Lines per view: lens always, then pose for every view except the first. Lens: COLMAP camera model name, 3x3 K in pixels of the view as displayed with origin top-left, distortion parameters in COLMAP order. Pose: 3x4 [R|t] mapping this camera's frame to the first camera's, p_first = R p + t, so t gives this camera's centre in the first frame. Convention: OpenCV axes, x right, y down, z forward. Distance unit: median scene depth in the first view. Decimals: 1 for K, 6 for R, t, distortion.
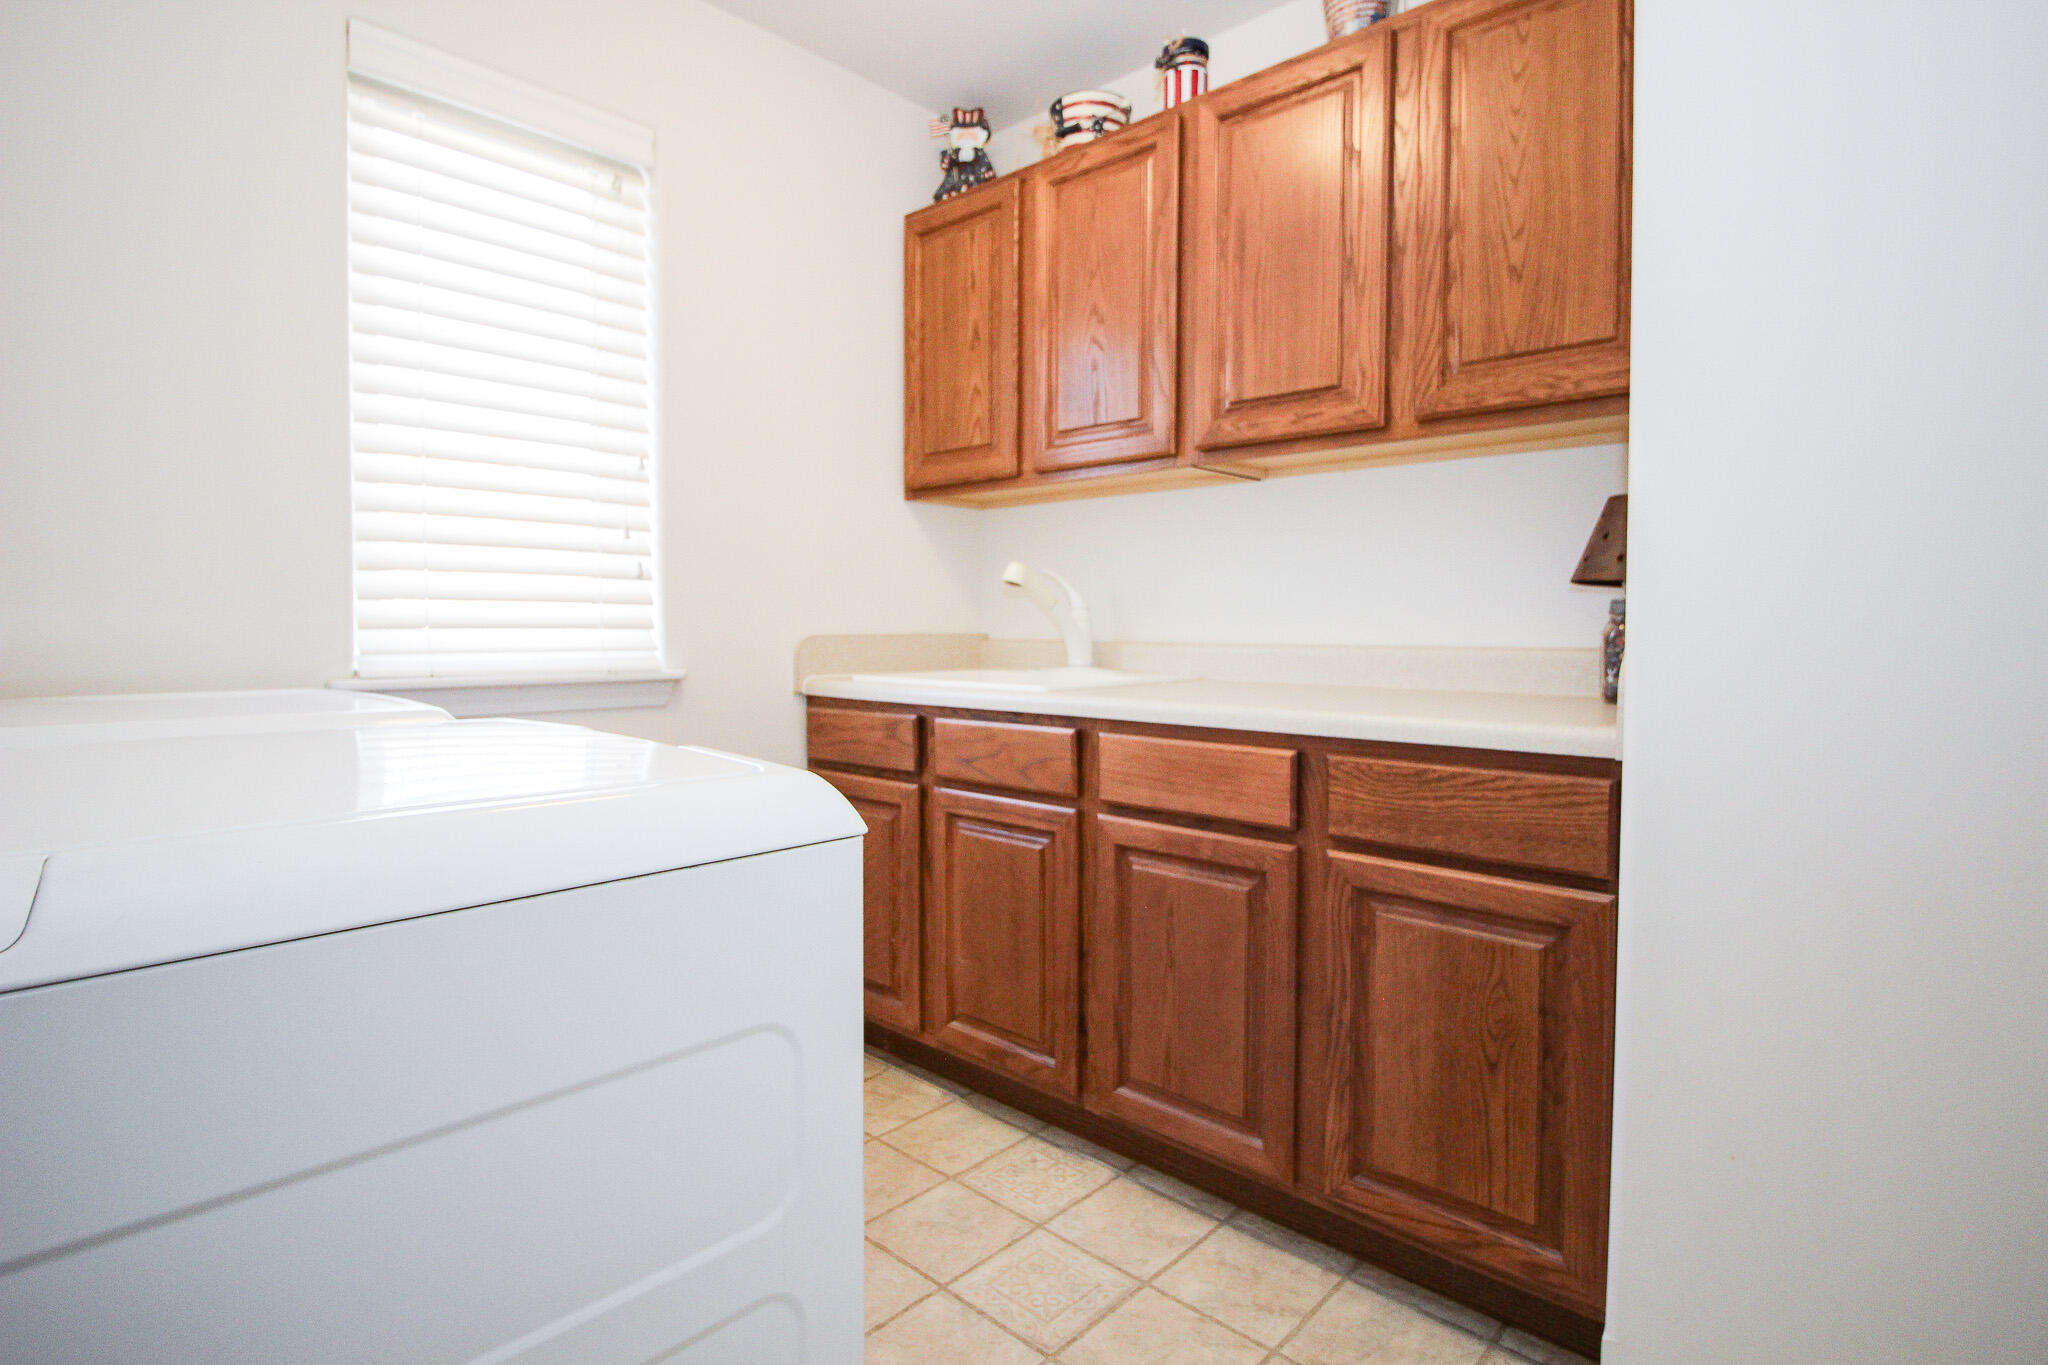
lens RADIAL K [[1030.8, 0, 1024.4], [0, 1030.8, 657.8], [0, 0, 1]] dist [-0.015191, 0.000064]
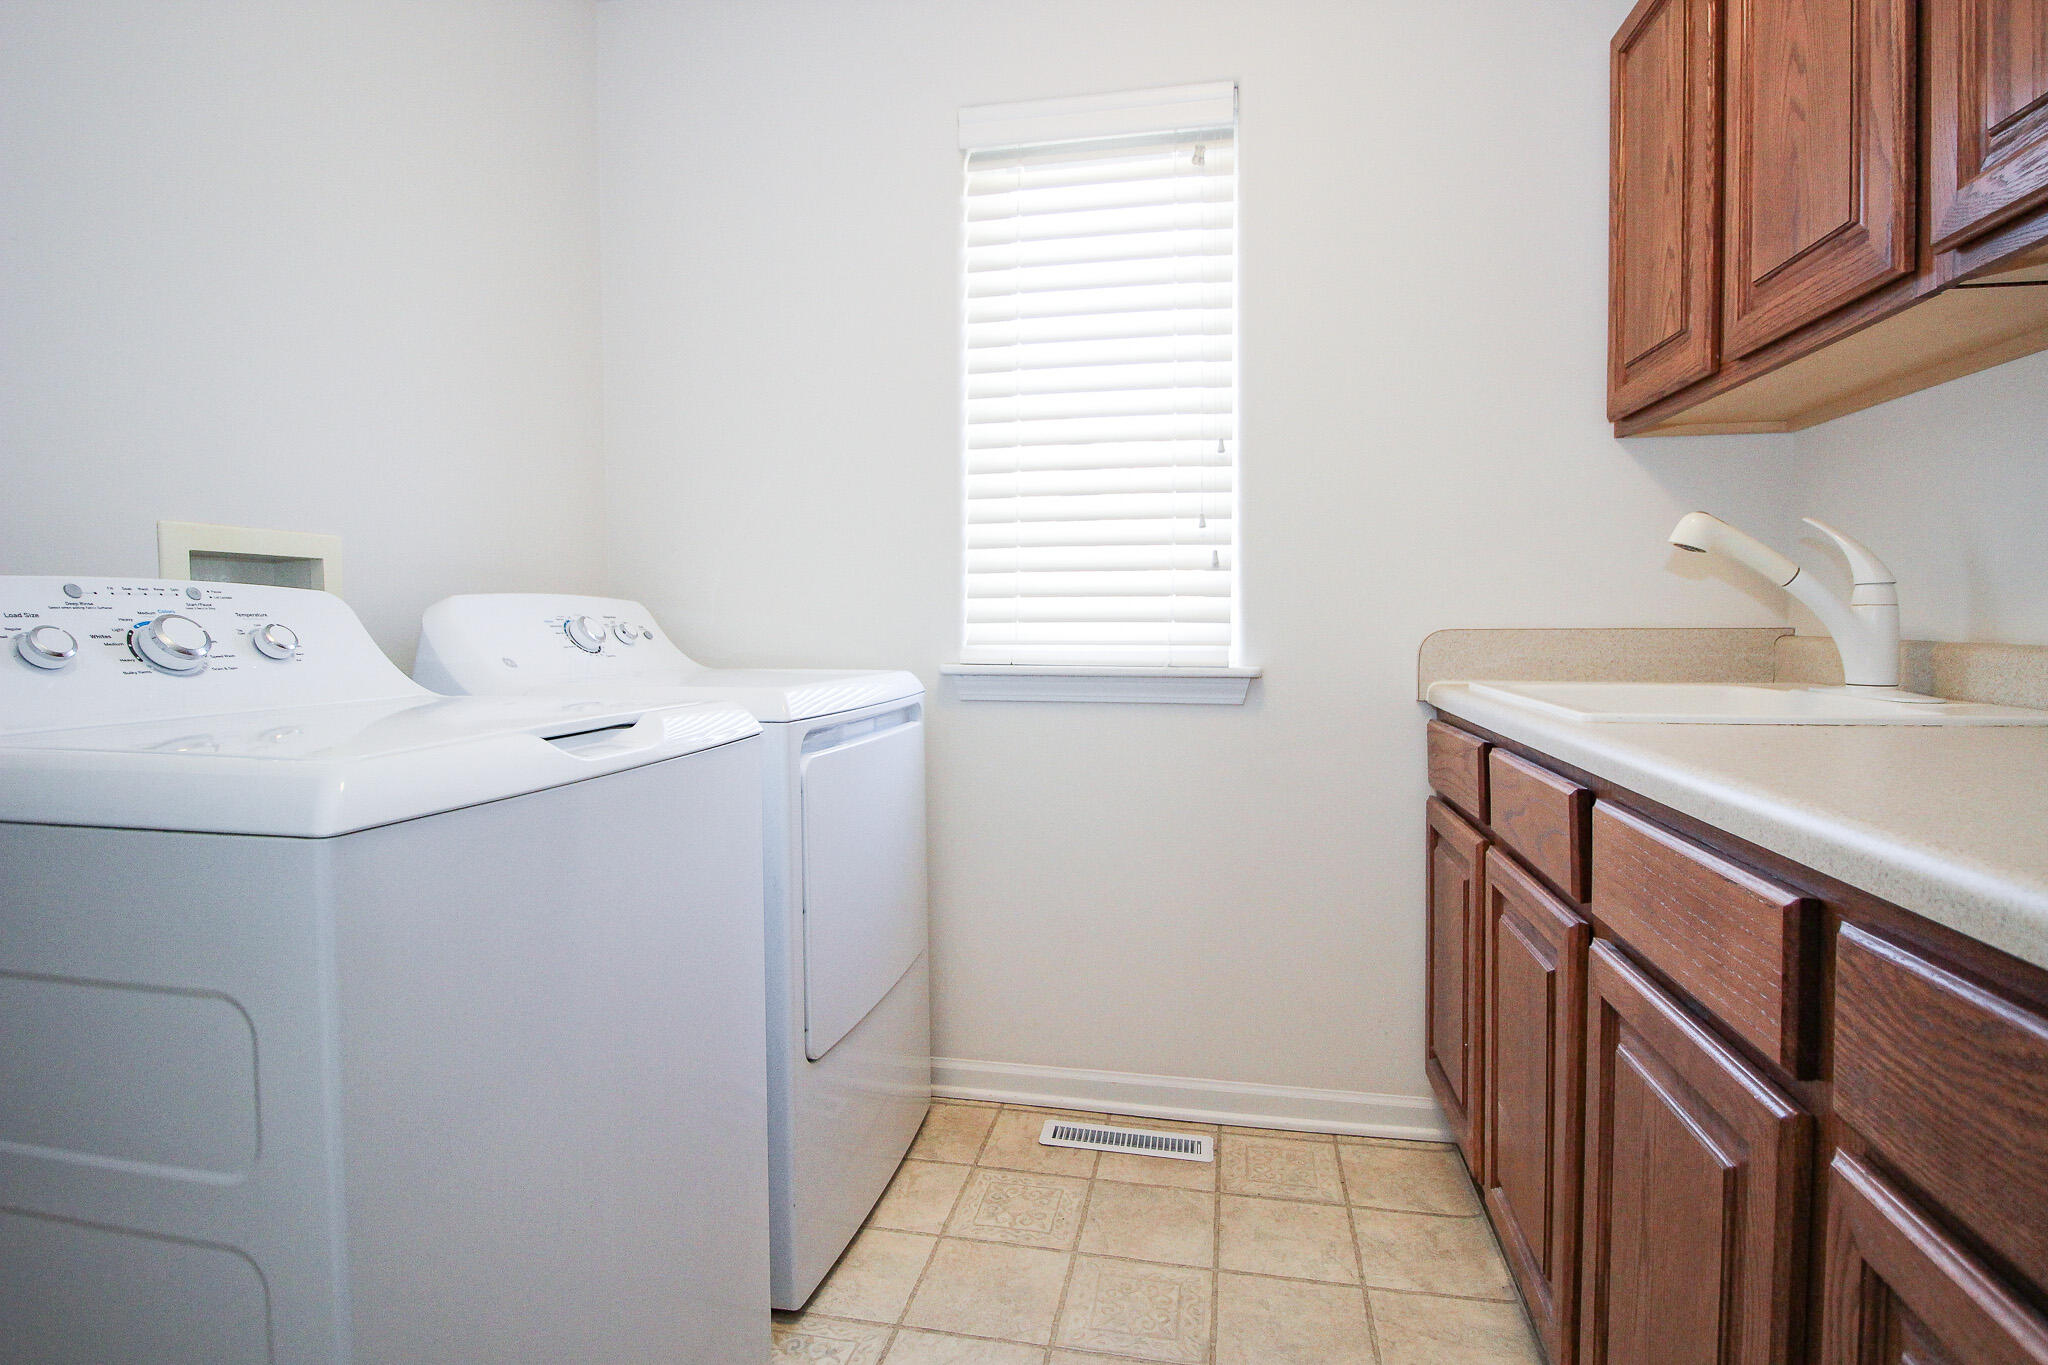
lens RADIAL K [[1018.3, 0, 1024.2], [0, 1018.3, 659.6], [0, 0, 1]] dist [0.003595, -0.015232]
pose [[0.522273, 0.027558, -0.852333, 0.333411], [-0.020536, 0.999594, 0.019736, -0.008501], [0.852531, 0.007196, 0.522627, 0.361636]]
